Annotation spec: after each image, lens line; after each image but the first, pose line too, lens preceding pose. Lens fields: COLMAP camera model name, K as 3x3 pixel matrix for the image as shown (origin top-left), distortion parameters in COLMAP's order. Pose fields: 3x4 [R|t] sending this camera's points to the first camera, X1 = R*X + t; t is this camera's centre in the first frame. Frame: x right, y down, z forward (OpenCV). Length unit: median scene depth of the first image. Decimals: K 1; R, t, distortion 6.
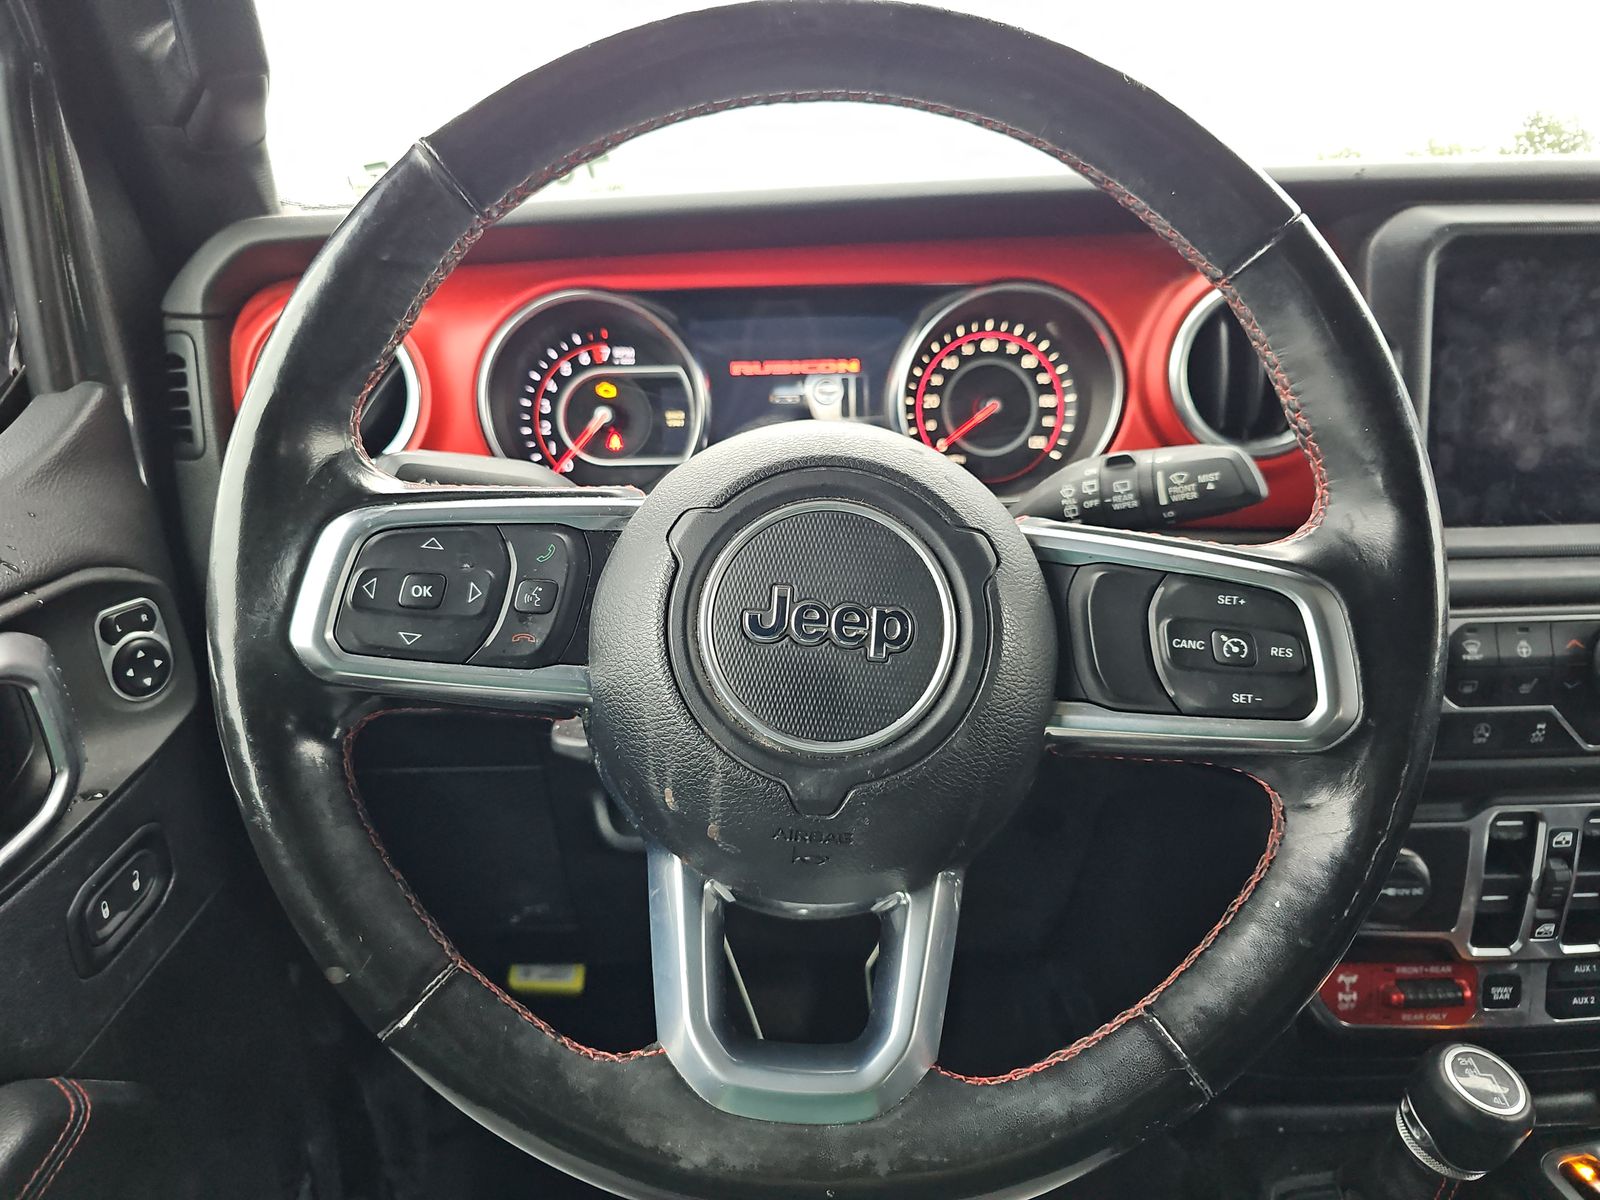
lens RADIAL K [[1072.9, 0, 806.6], [0, 1072.9, 594.5], [0, 0, 1]] dist [0.002269, 0.001612]
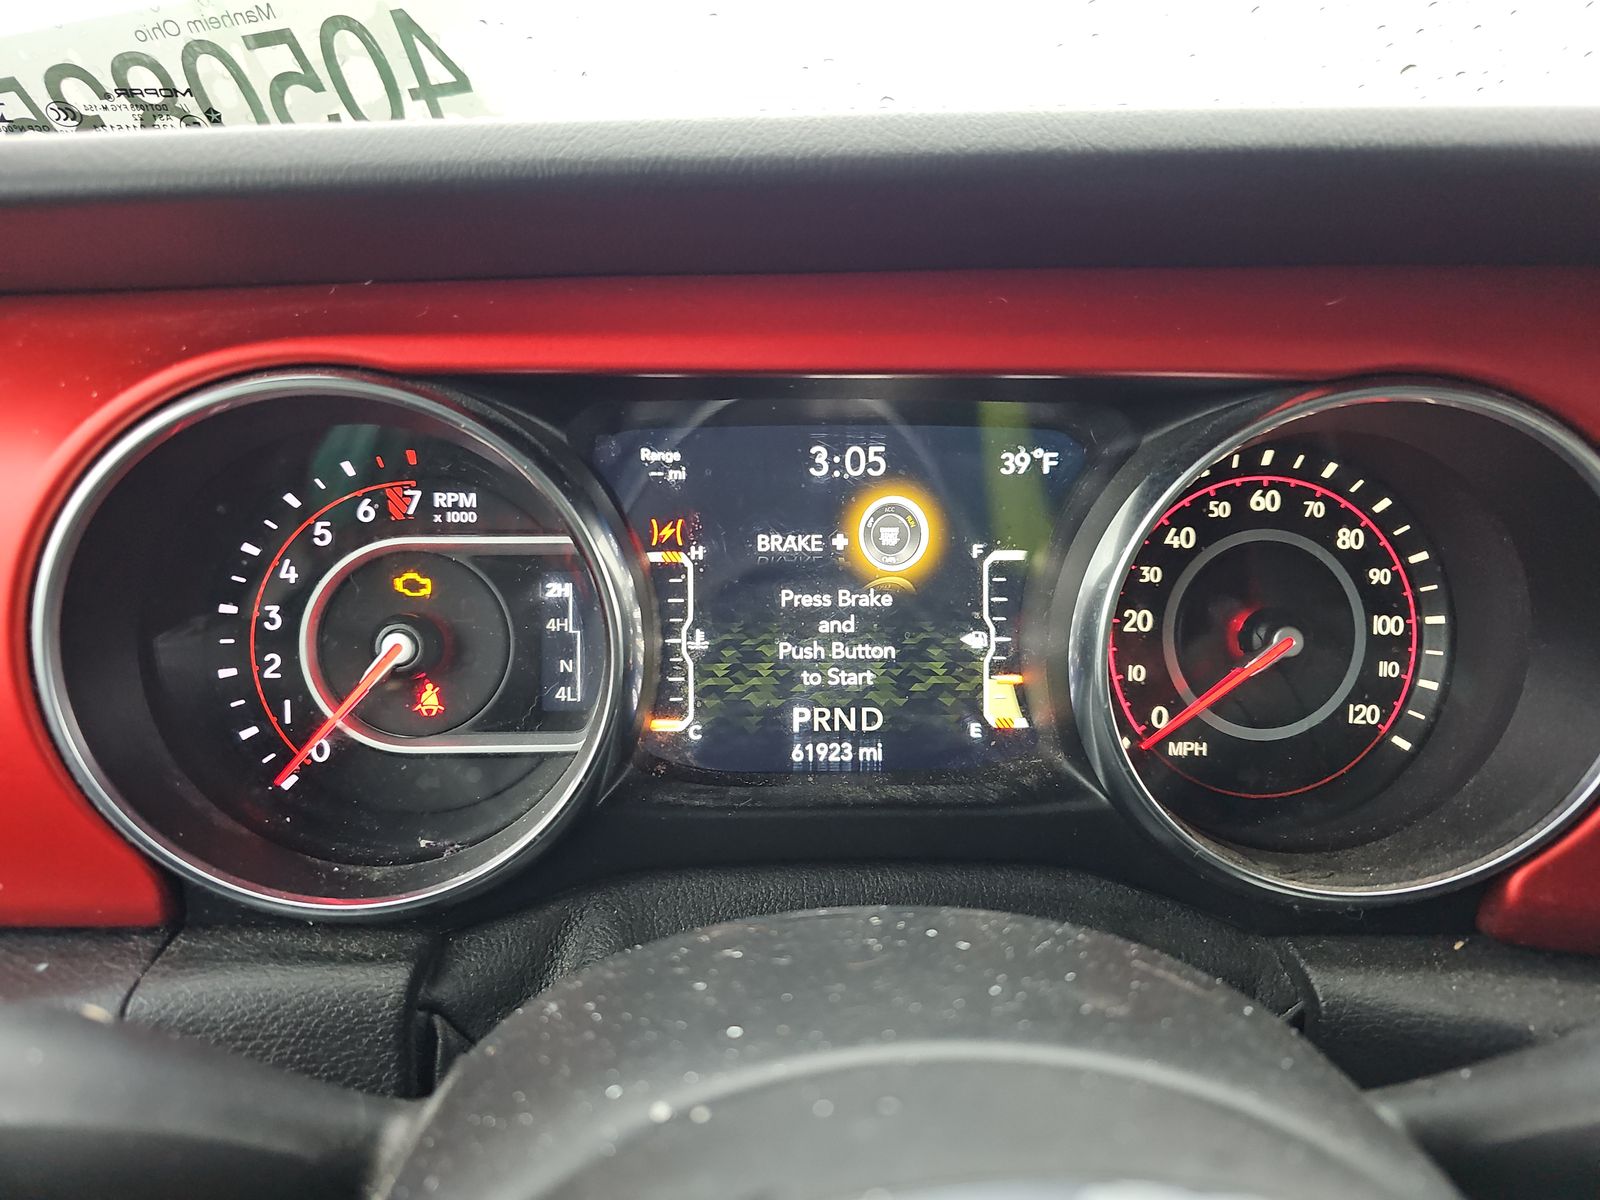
lens RADIAL K [[1072.9, 0, 793.3], [0, 1072.9, 605.1], [0, 0, 1]] dist [0.002269, 0.001612]
pose [[0.999563, 0.025592, 0.014795, -0.036448], [-0.025348, 0.999543, -0.016462, -0.177664], [-0.015209, 0.016080, 0.999755, 0.555157]]
